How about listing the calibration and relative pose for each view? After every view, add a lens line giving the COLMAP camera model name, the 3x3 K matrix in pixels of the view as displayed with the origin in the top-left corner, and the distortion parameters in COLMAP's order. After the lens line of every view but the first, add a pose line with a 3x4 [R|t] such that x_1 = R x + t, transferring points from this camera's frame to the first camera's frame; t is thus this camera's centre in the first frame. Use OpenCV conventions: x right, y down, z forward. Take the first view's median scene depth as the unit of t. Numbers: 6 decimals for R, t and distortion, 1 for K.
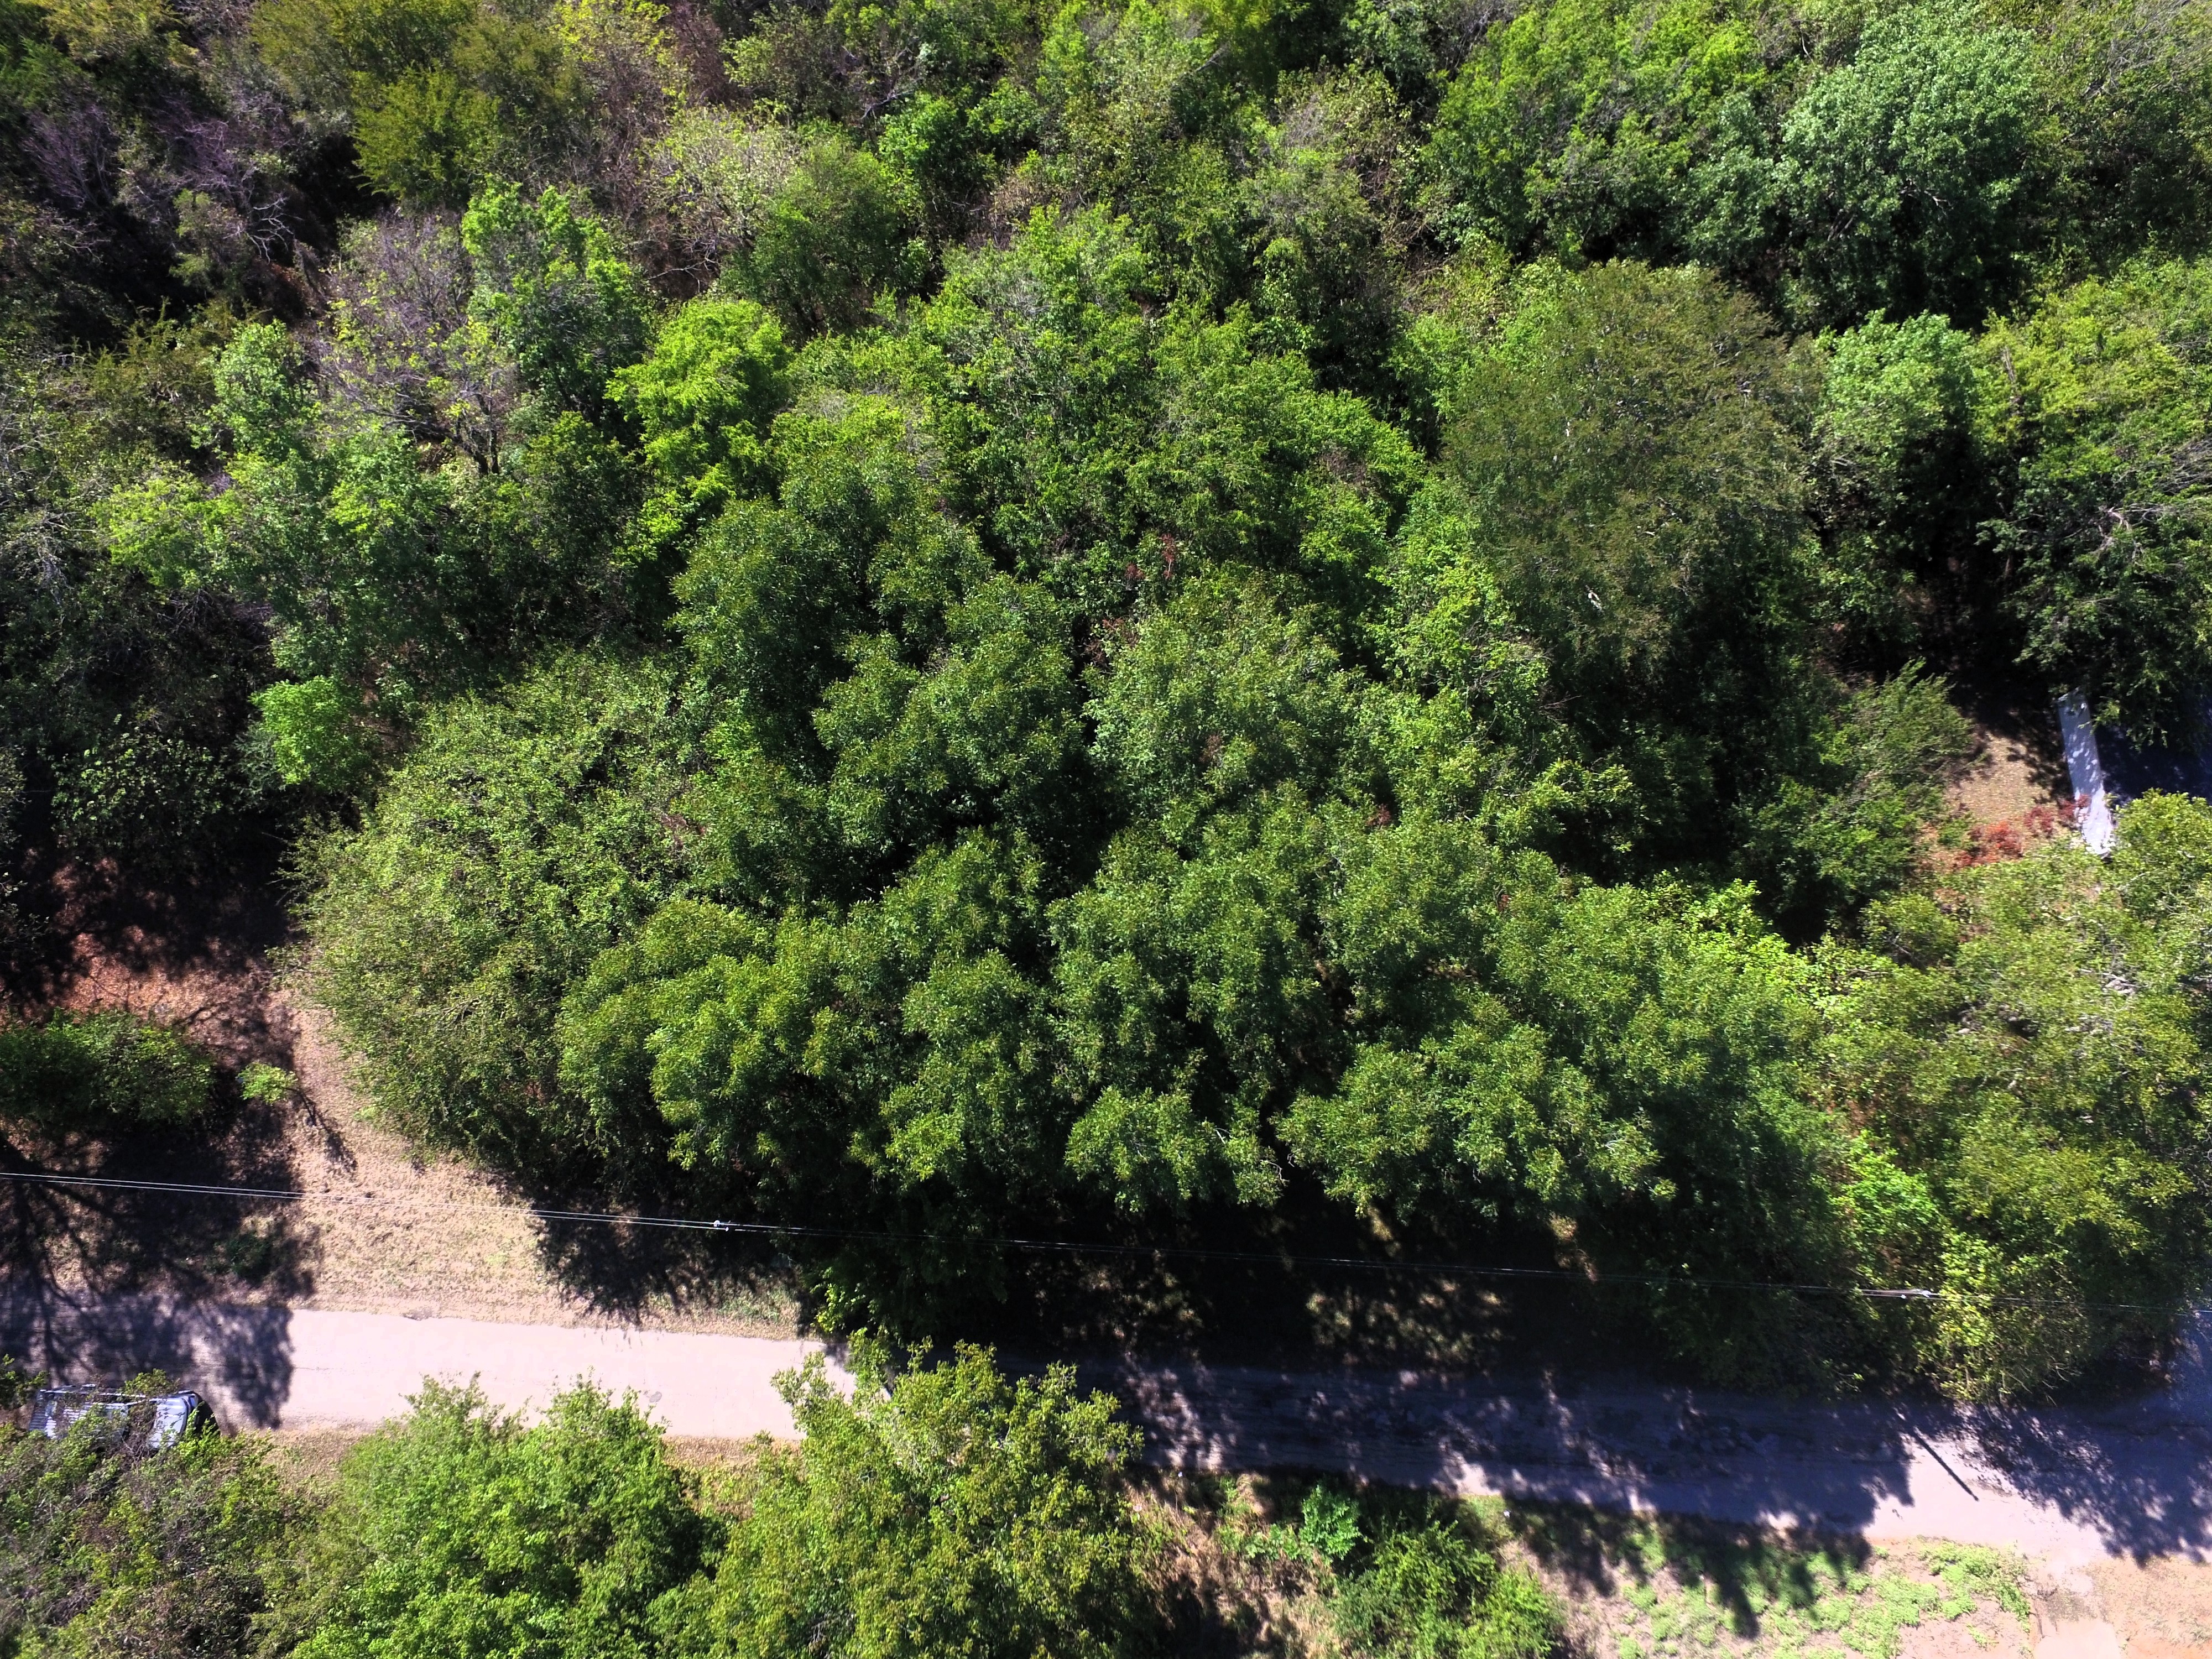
lens RADIAL K [[1308.9, 0, 1092.4], [0, 1308.9, 828.9], [0, 0, 1]] dist [-0.039244, 0.050020]
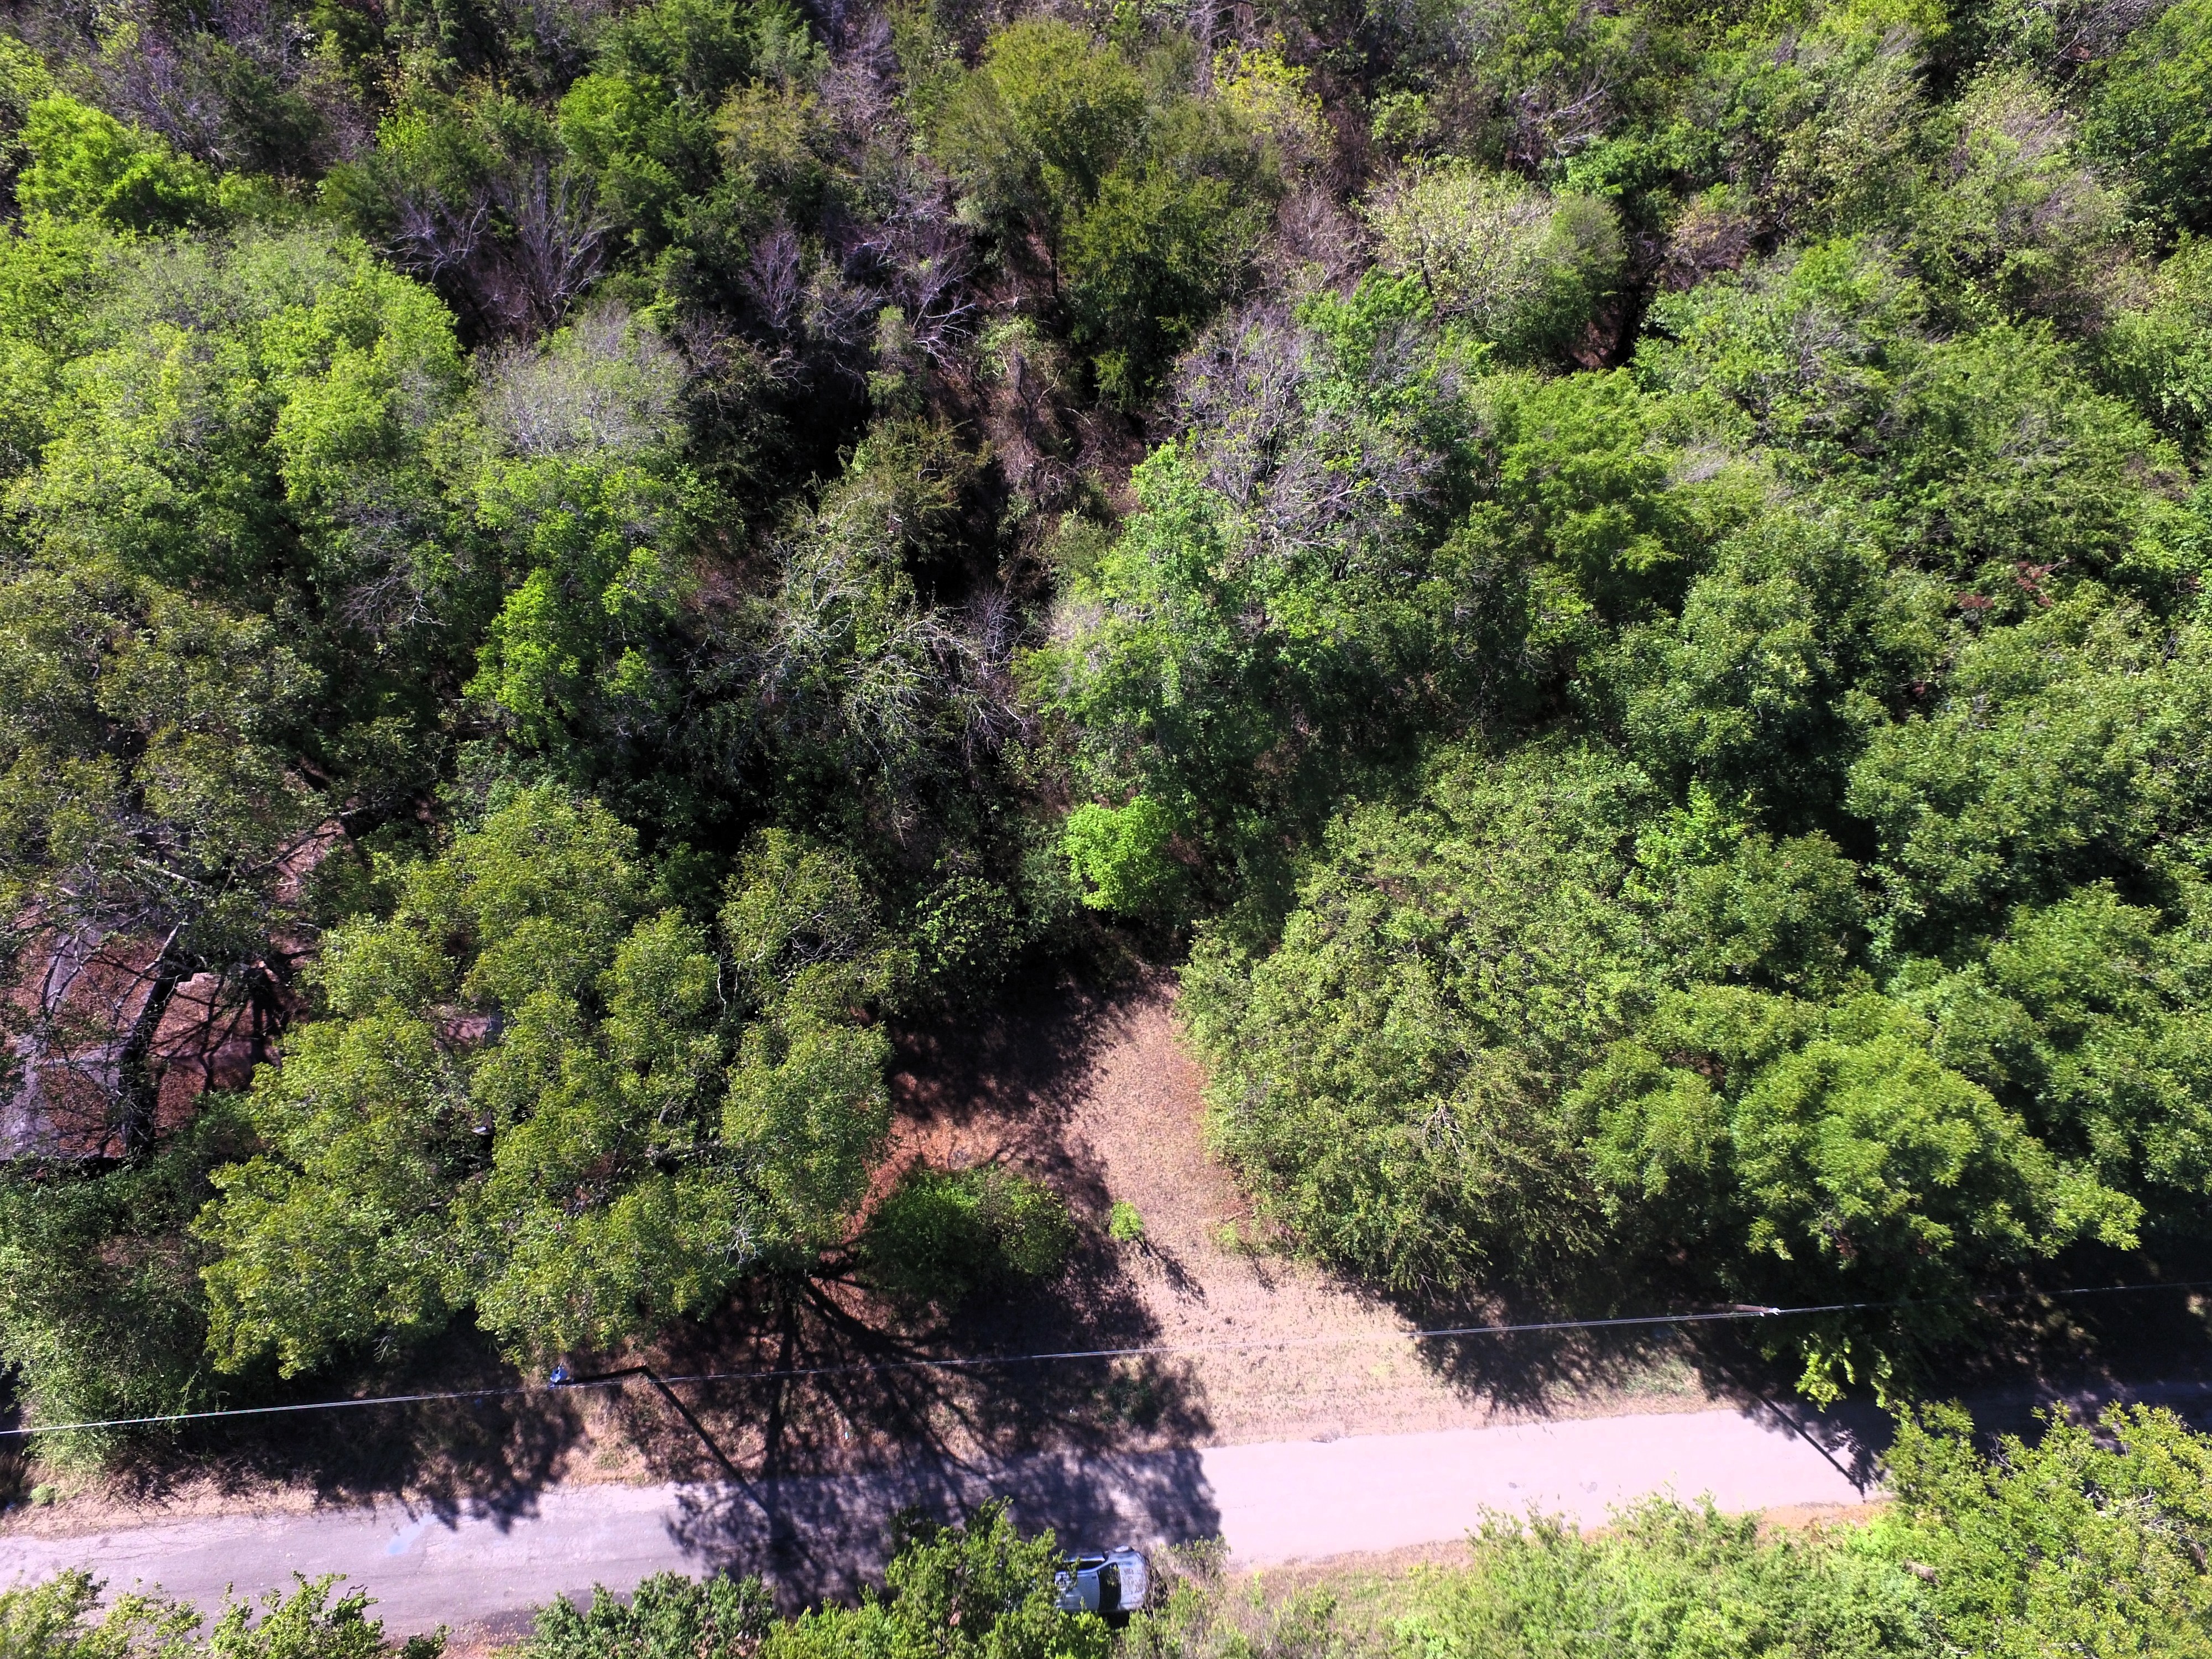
lens RADIAL K [[1315.0, 0, 1106.0], [0, 1315.0, 829.5], [0, 0, 1]] dist [0.017408, -0.001163]
pose [[0.991896, -0.112672, 0.058714, -0.679423], [0.112056, 0.993608, 0.013691, -0.109453], [-0.059881, -0.007001, 0.998181, 0.024058]]
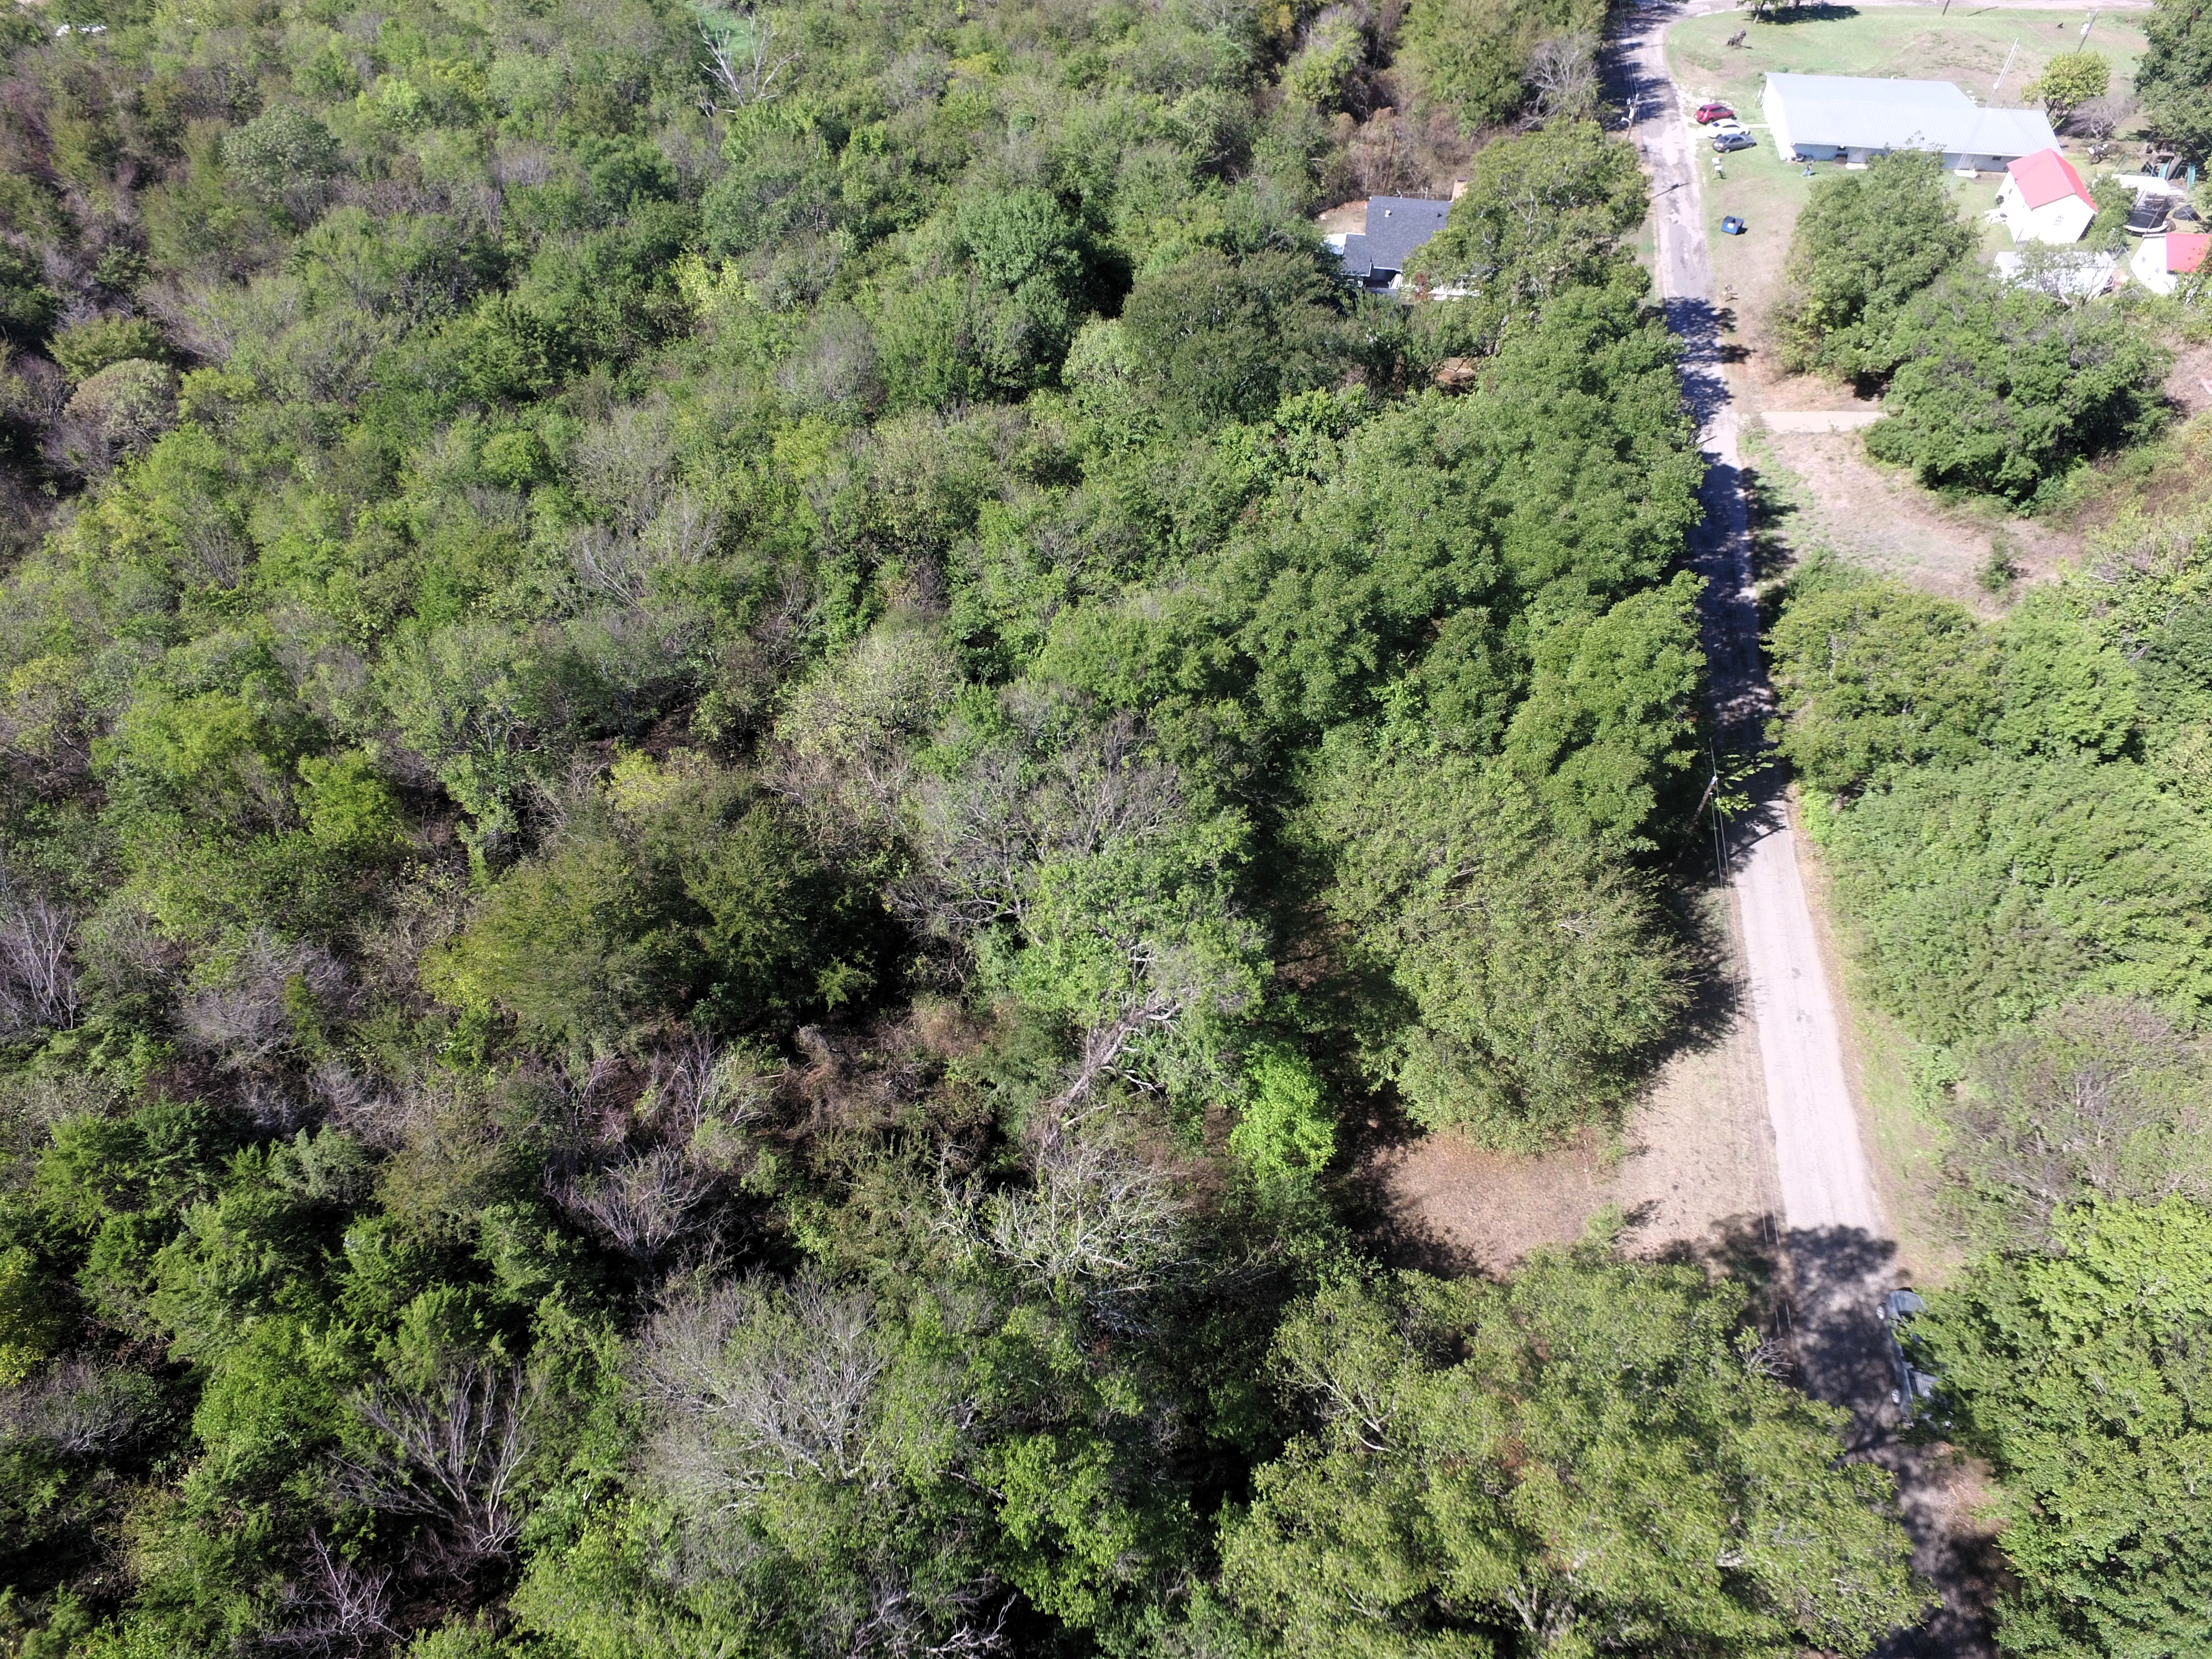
lens RADIAL K [[1308.9, 0, 1092.4], [0, 1308.9, 828.9], [0, 0, 1]] dist [-0.039244, 0.050020]
pose [[0.151832, -0.738444, 0.656999, -1.170553], [0.955310, 0.280205, 0.094170, -0.401476], [-0.253634, 0.613339, 0.747987, 0.099747]]
